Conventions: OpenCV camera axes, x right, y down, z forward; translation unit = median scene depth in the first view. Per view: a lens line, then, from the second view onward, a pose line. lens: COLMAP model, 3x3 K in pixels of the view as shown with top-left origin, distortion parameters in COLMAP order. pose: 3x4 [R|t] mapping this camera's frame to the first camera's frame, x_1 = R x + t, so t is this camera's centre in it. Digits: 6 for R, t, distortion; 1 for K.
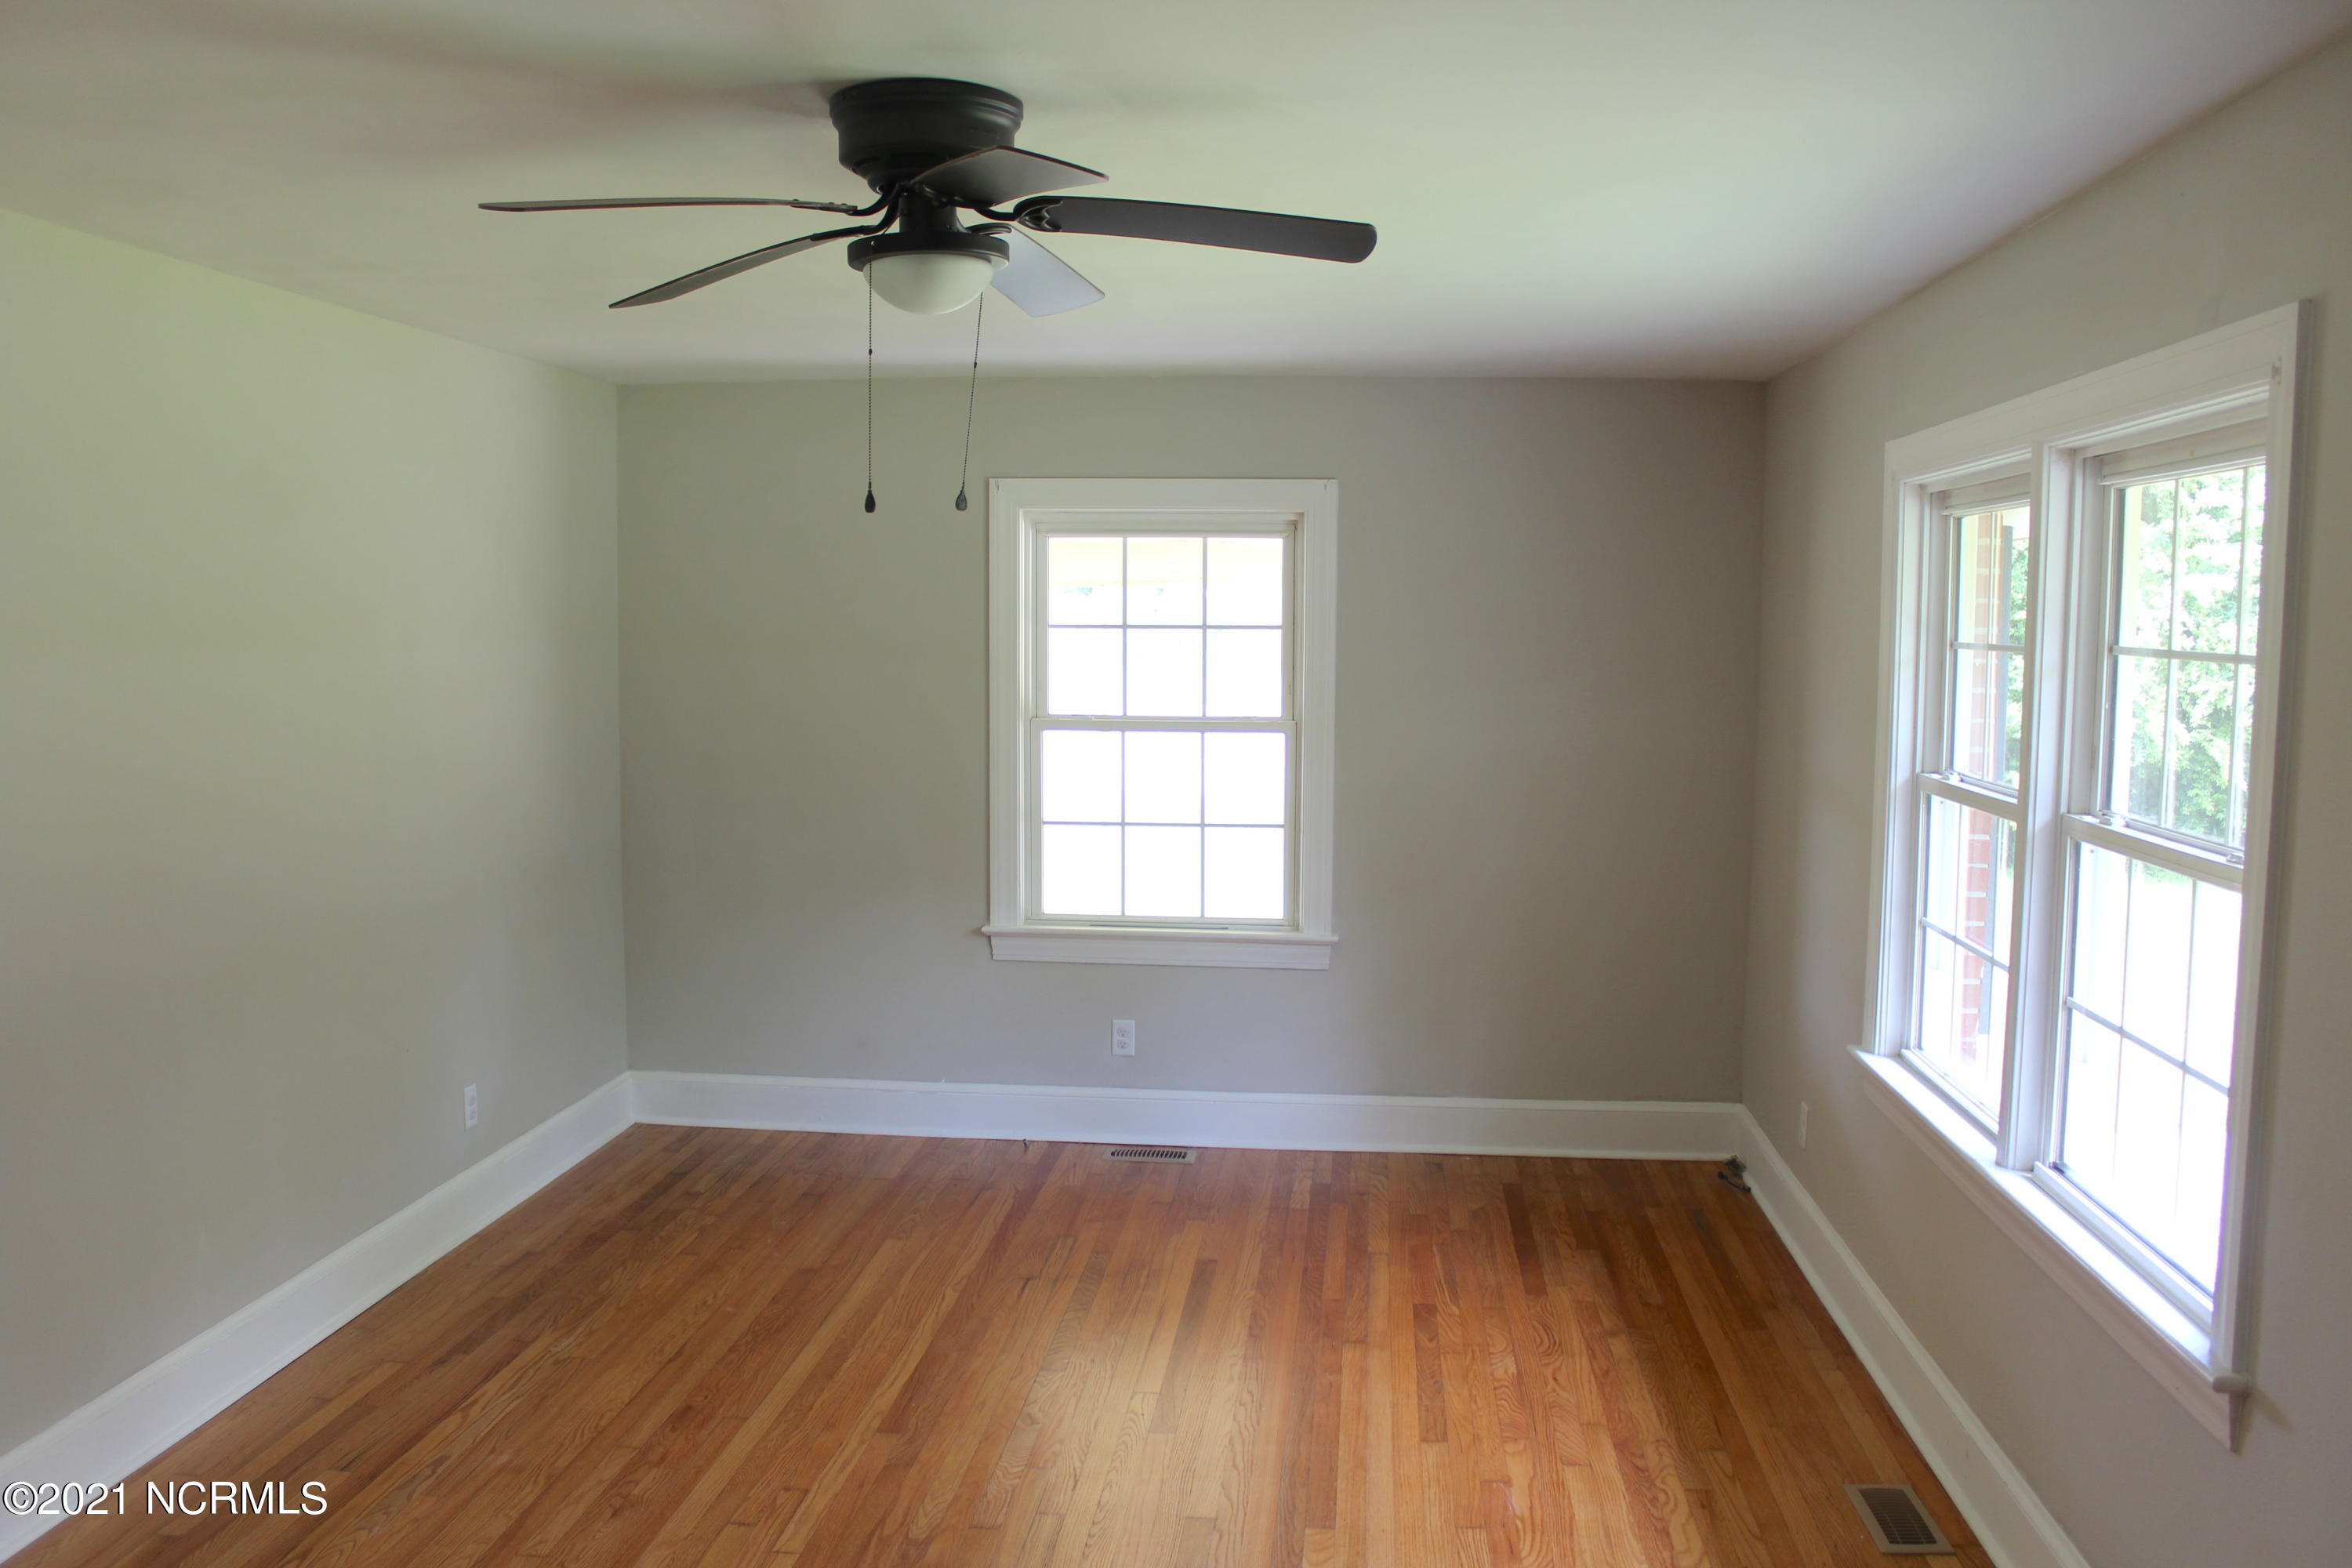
lens RADIAL K [[1881.5, 0, 1173.6], [0, 1881.5, 793.0], [0, 0, 1]] dist [-0.040056, 0.000075]
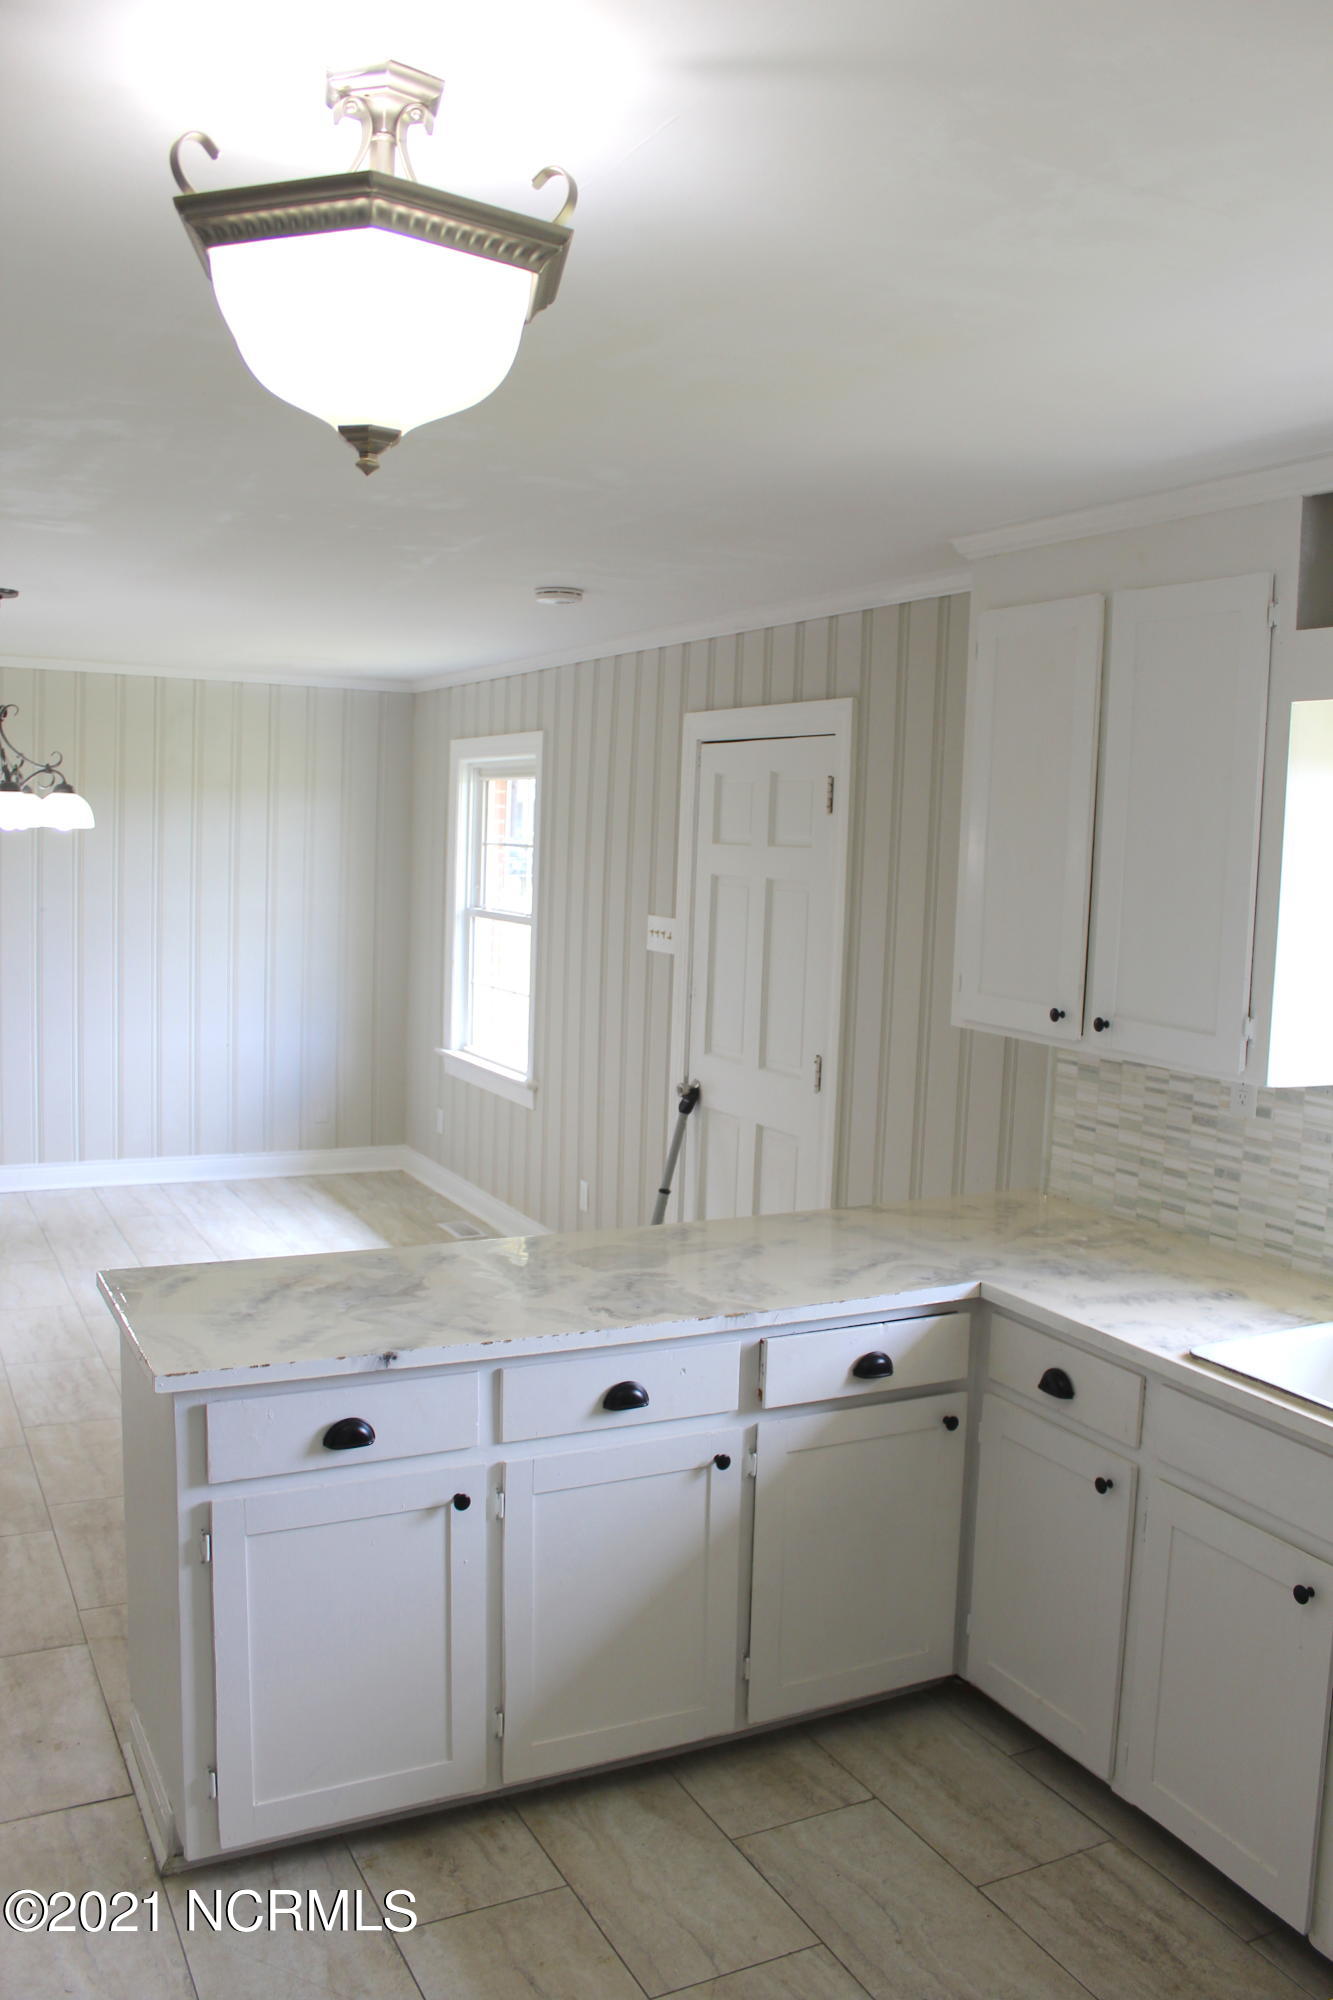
lens RADIAL K [[1599.9, 0, 669.3], [0, 1599.9, 993.8], [0, 0, 1]] dist [-0.040056, 0.000075]
pose [[0.899874, -0.026352, 0.435353, -0.358198], [0.020632, 0.999628, 0.017860, 0.127297], [-0.435661, -0.007090, 0.900083, -1.444751]]
